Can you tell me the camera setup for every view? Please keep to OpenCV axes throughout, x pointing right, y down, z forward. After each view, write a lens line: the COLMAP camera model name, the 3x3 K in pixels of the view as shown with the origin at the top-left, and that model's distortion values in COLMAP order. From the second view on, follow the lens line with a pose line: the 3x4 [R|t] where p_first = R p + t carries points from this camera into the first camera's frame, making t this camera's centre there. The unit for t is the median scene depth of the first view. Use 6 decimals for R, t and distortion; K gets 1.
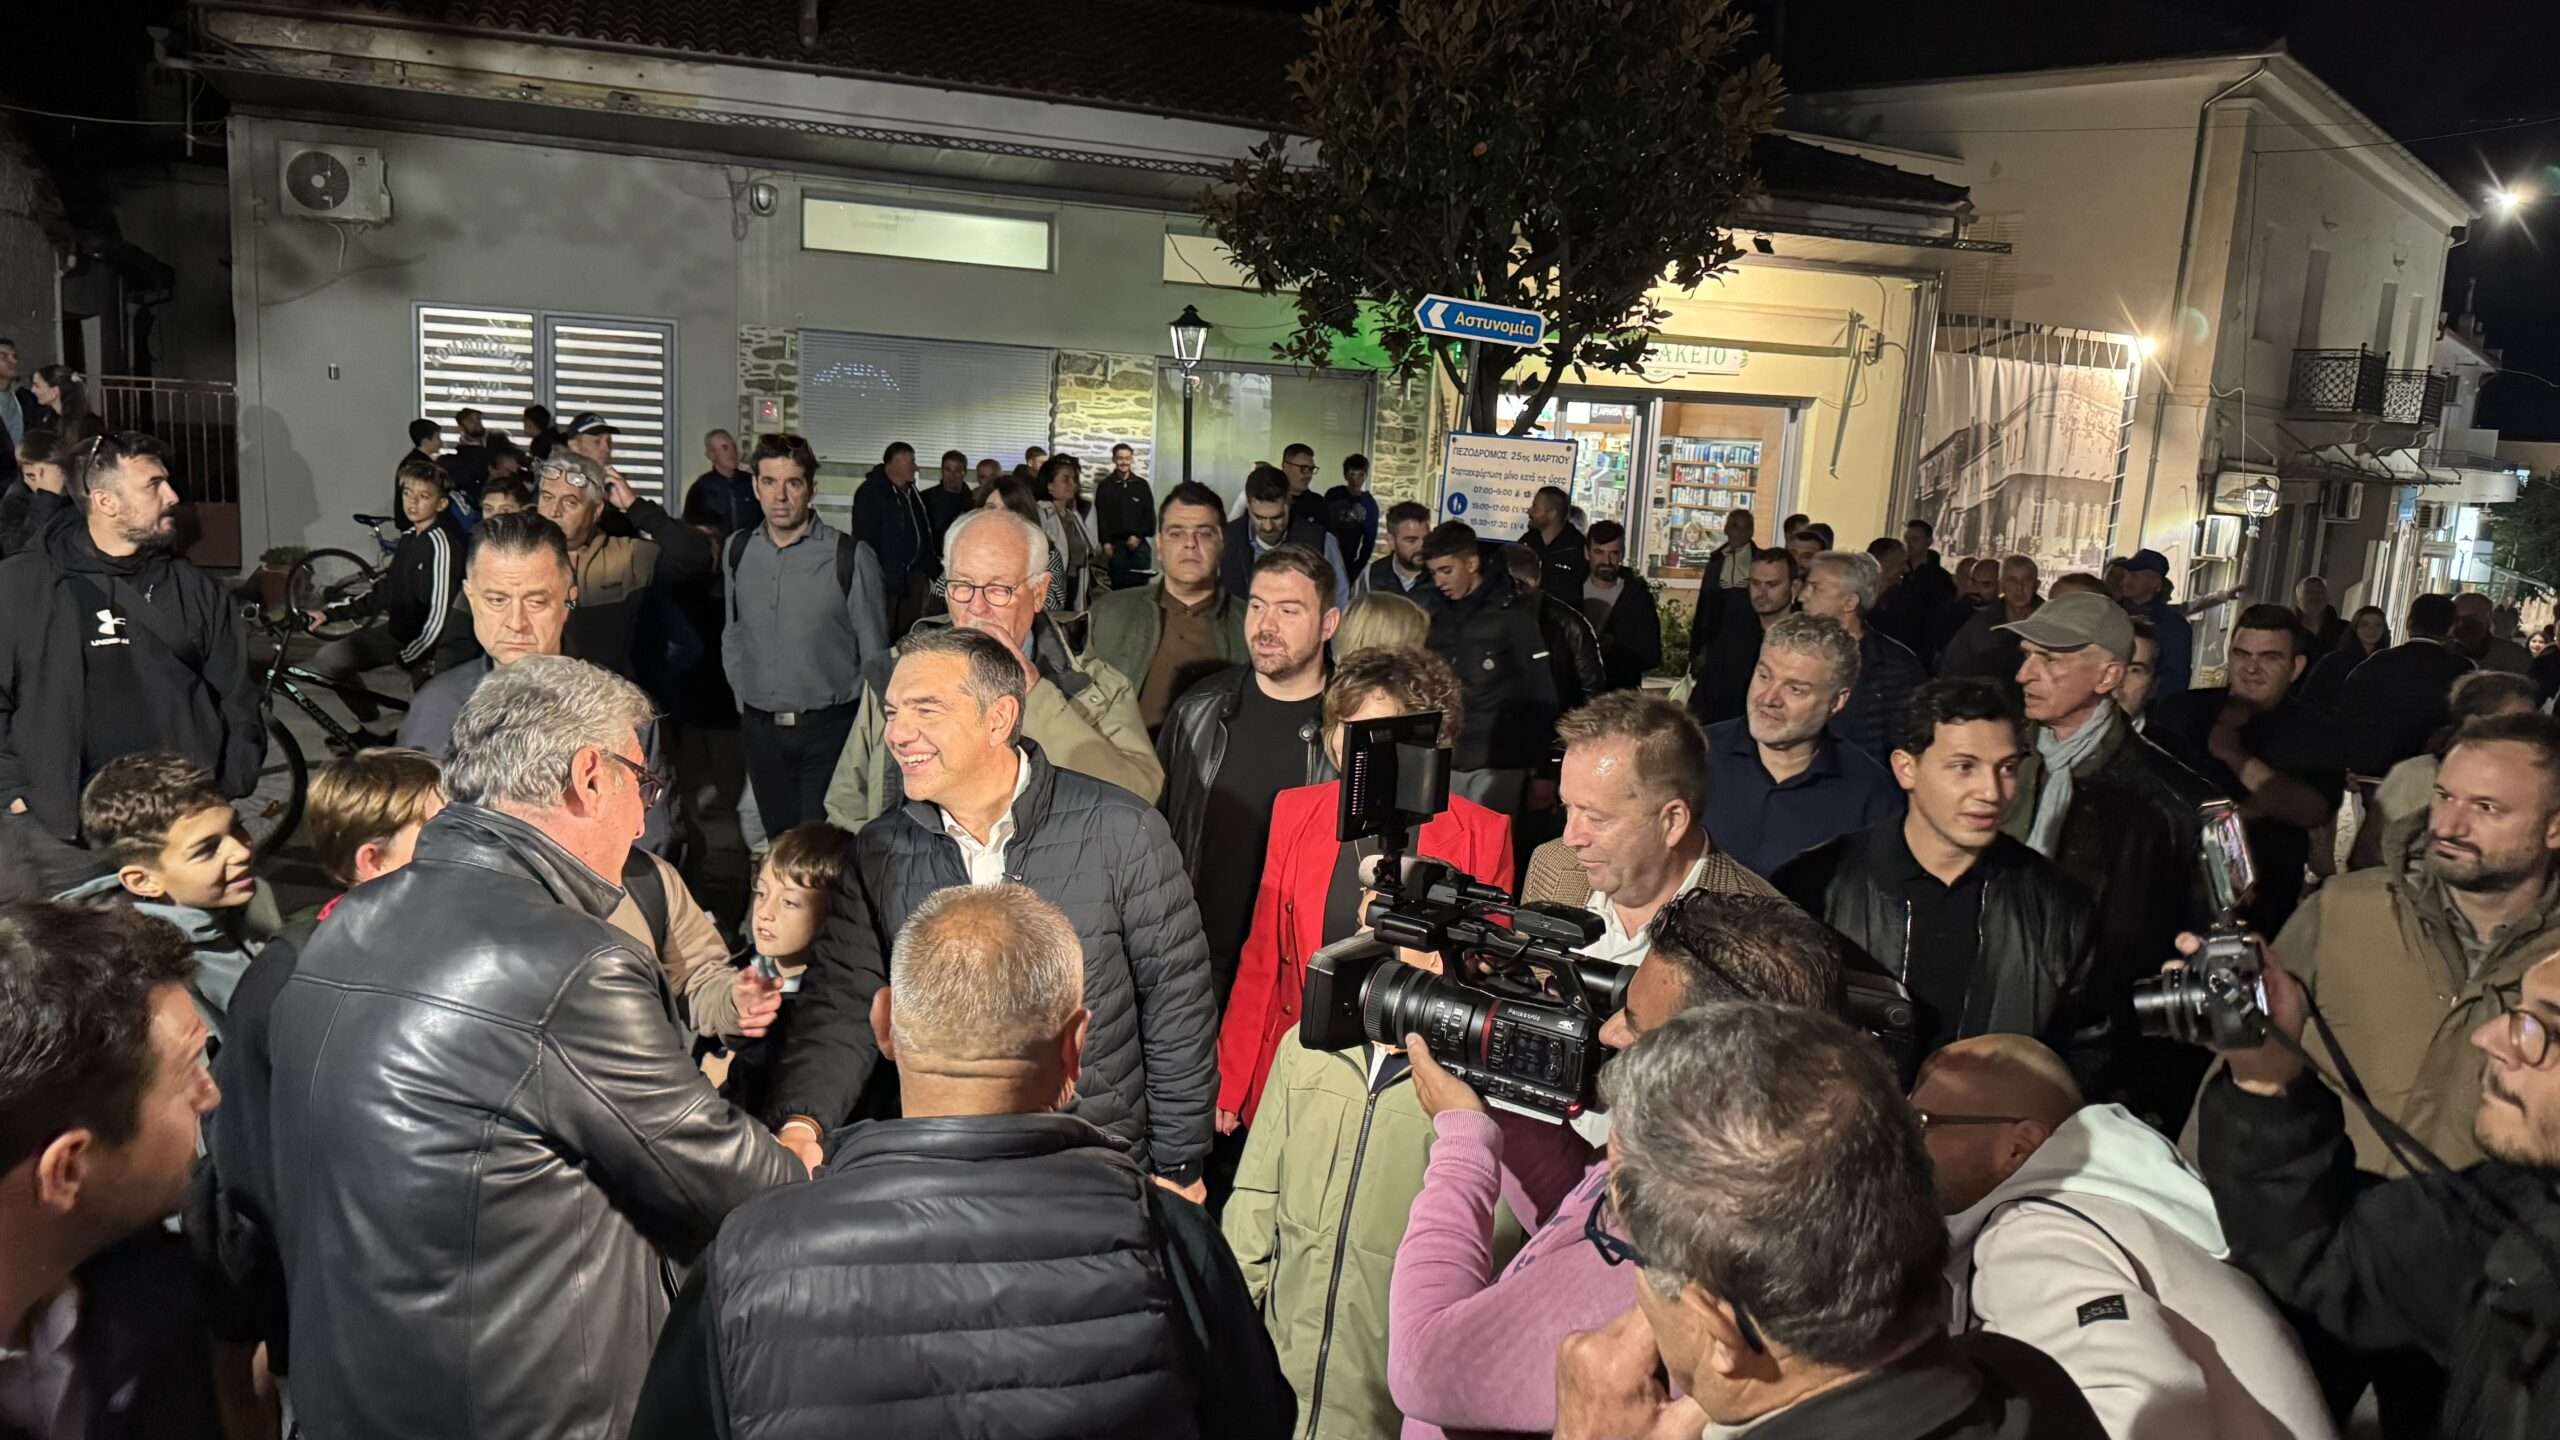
lens RADIAL K [[1811.9, 0, 1280.0], [0, 1811.9, 720.0], [0, 0, 1]] dist [0.078031, -0.089623]
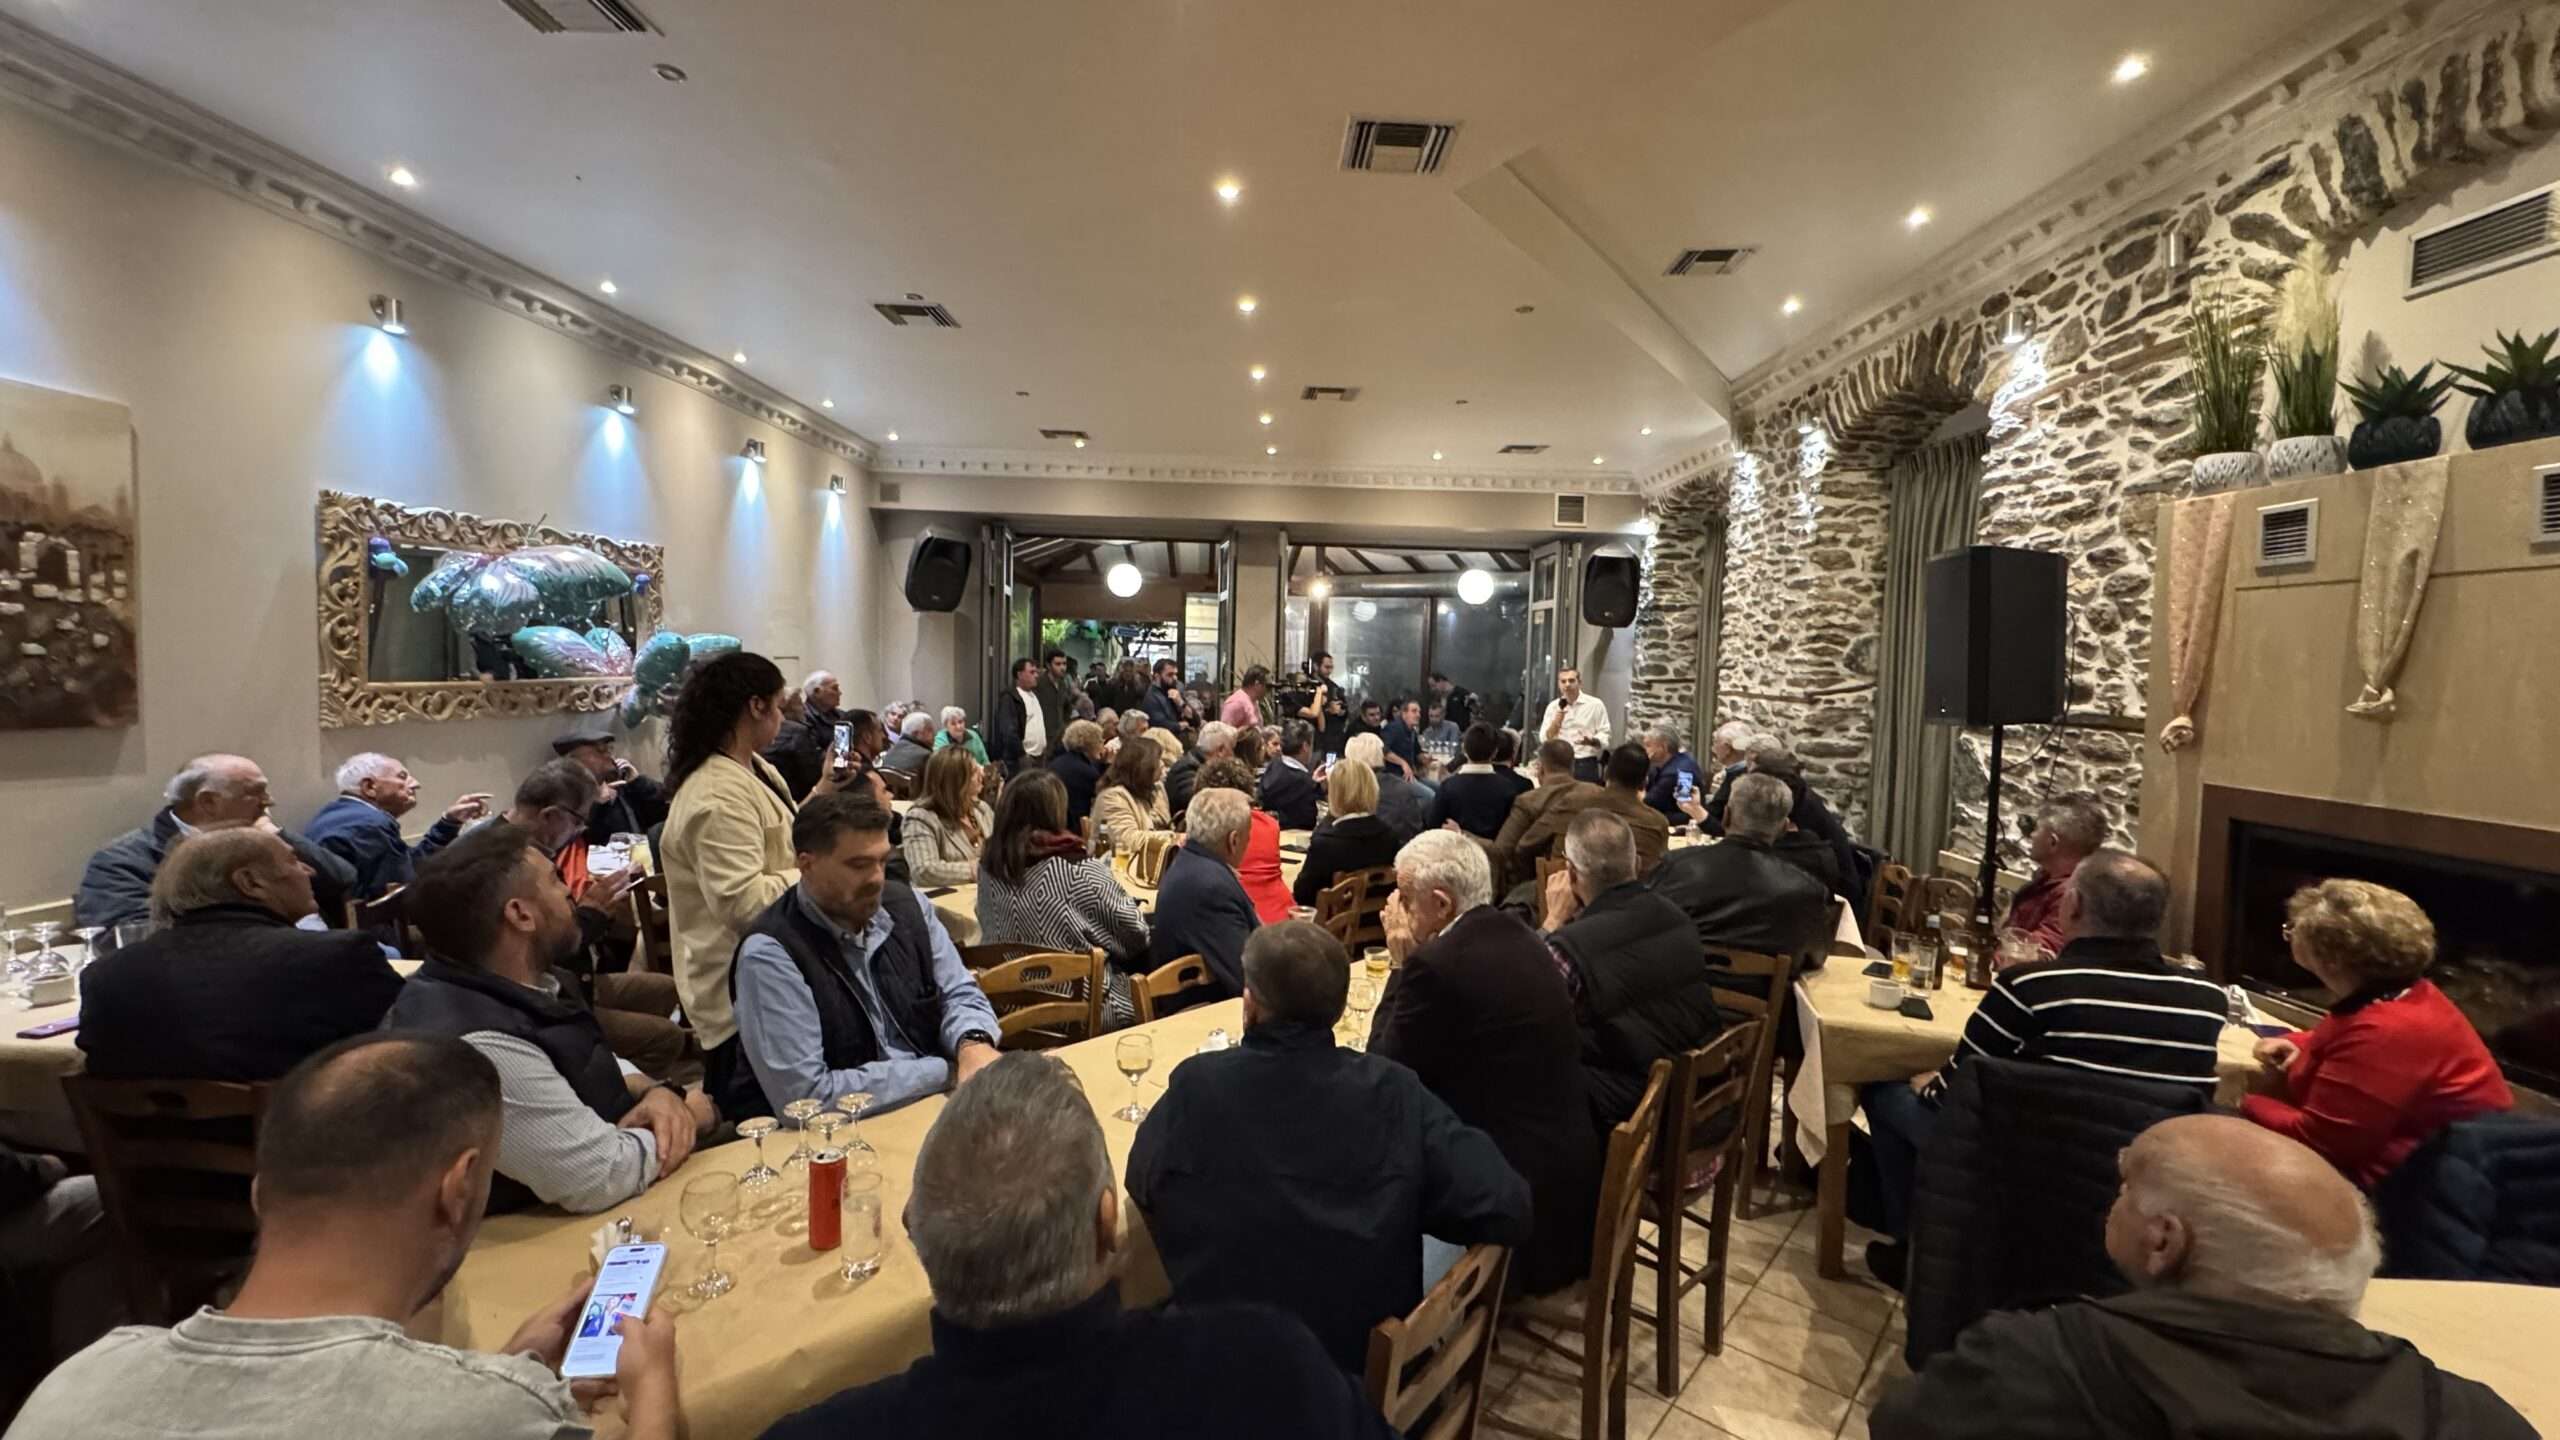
lens RADIAL K [[1026.8, 0, 1275.4], [0, 1026.8, 720.7], [0, 0, 1]] dist [-0.000643, 0.000053]
pose [[0.966099, -0.041905, 0.254749, -0.131685], [0.064934, 0.994459, -0.082669, 0.165063], [-0.249873, 0.096408, 0.963467, -1.064487]]
